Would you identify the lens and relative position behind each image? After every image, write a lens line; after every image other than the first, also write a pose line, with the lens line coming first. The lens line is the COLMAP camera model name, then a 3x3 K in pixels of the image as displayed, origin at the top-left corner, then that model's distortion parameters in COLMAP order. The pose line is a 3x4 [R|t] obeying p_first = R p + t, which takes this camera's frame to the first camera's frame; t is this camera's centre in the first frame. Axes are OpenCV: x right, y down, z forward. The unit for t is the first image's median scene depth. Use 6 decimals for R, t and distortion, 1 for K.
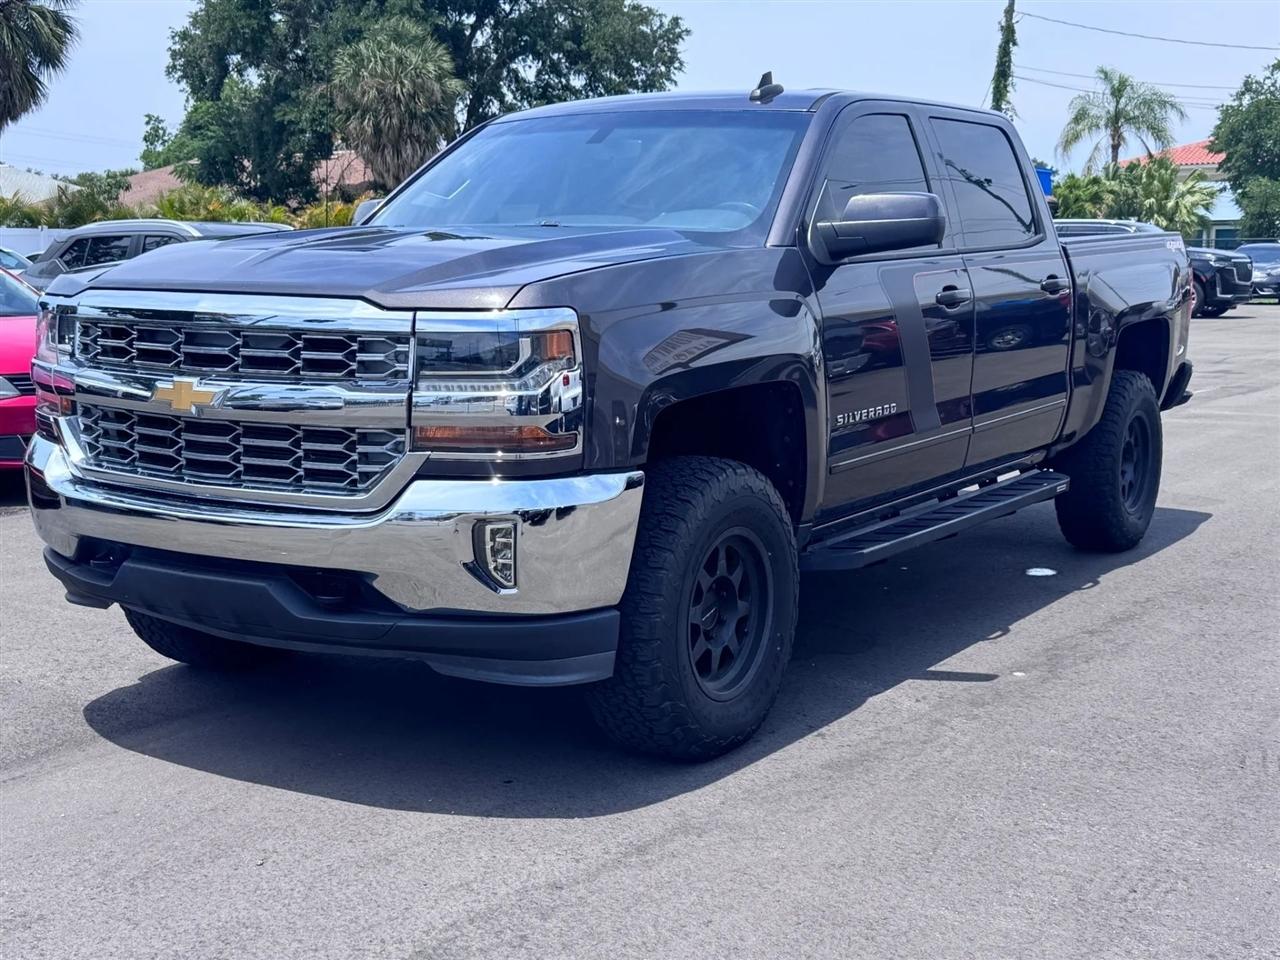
lens RADIAL K [[1629.0, 0, 630.5], [0, 1629.0, 487.1], [0, 0, 1]] dist [0.090220, 0.000000]
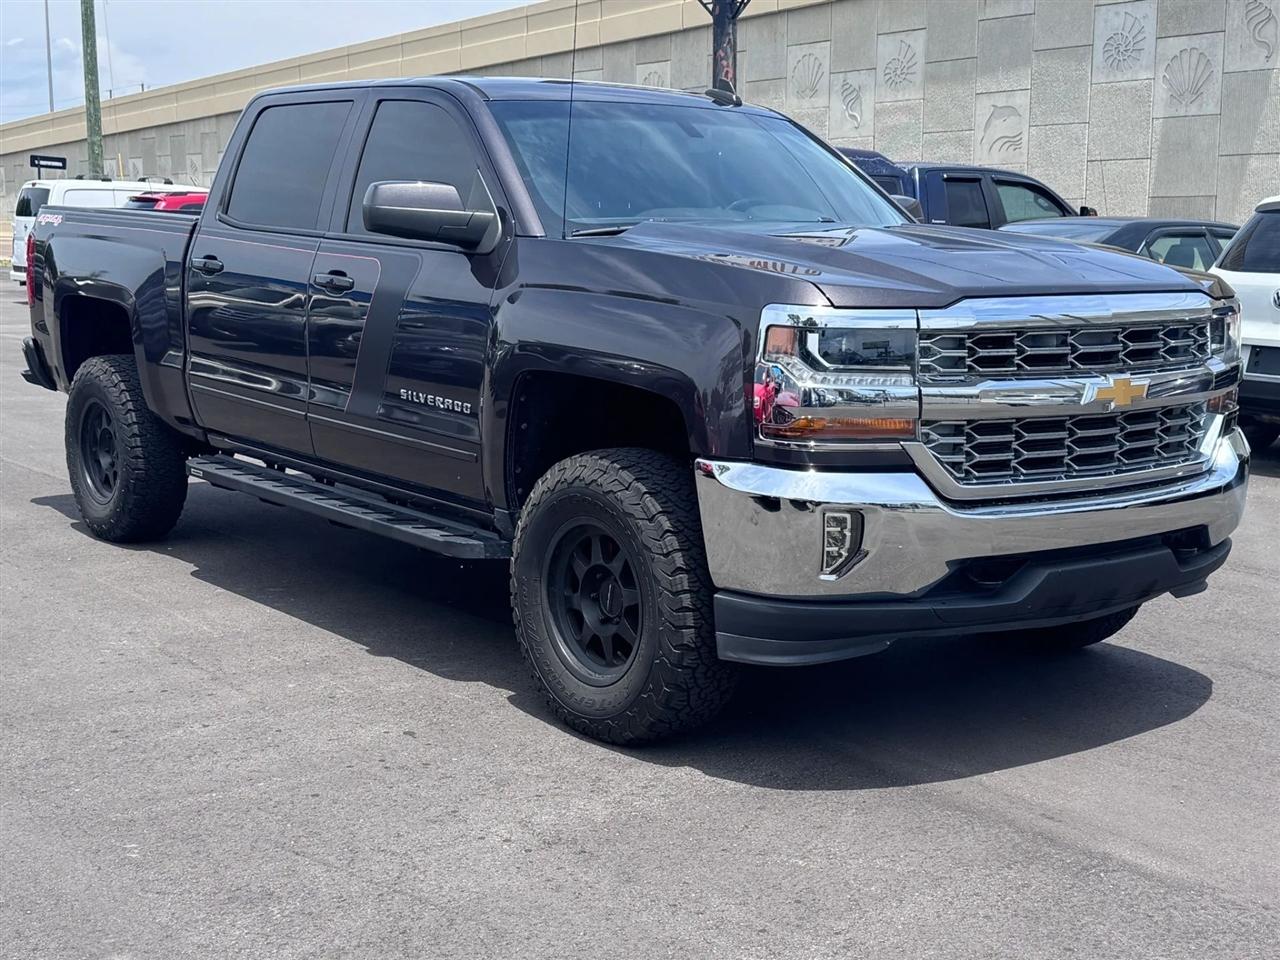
lens RADIAL K [[1723.3, 0, 649.6], [0, 1723.3, 473.2], [0, 0, 1]] dist [0.108554, 0.000000]
pose [[0.316552, -0.129155, 0.939741, -1.251232], [0.125326, 0.987697, 0.093530, -0.128566], [-0.940260, 0.088167, 0.328844, 0.802472]]
